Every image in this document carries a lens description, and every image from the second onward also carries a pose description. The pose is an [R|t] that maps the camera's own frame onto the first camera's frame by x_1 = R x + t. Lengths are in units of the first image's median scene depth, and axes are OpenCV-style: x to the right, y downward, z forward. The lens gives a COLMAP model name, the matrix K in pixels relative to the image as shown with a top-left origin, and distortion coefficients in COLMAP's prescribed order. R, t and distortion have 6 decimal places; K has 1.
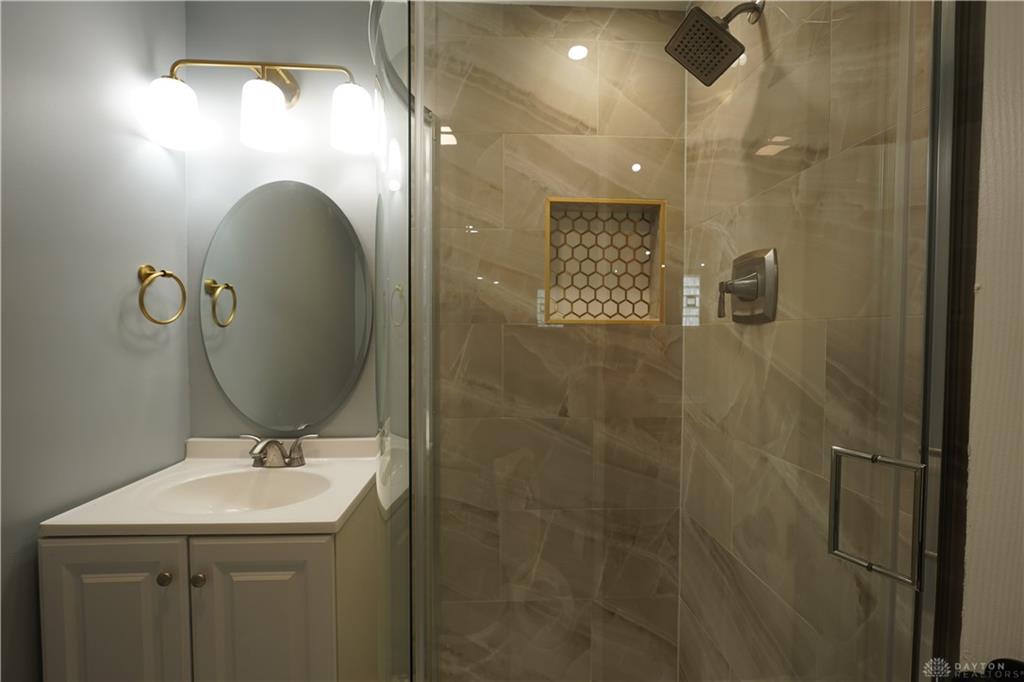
lens RADIAL K [[431.1, 0, 508.0], [0, 431.1, 343.6], [0, 0, 1]] dist [-0.014131, 0.001557]
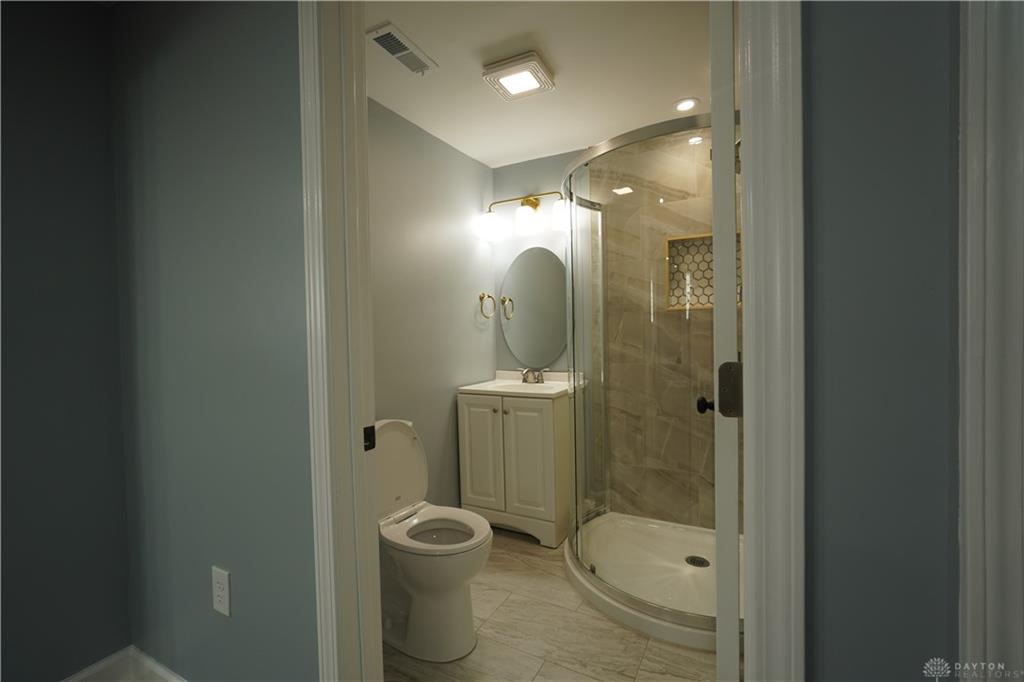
lens RADIAL K [[431.1, 0, 512.4], [0, 431.1, 340.9], [0, 0, 1]] dist [-0.014131, 0.001557]
pose [[0.856968, -0.013229, -0.515200, 0.457828], [0.010718, 0.999912, -0.007847, 0.087356], [0.515258, 0.001202, 0.857034, -0.840558]]
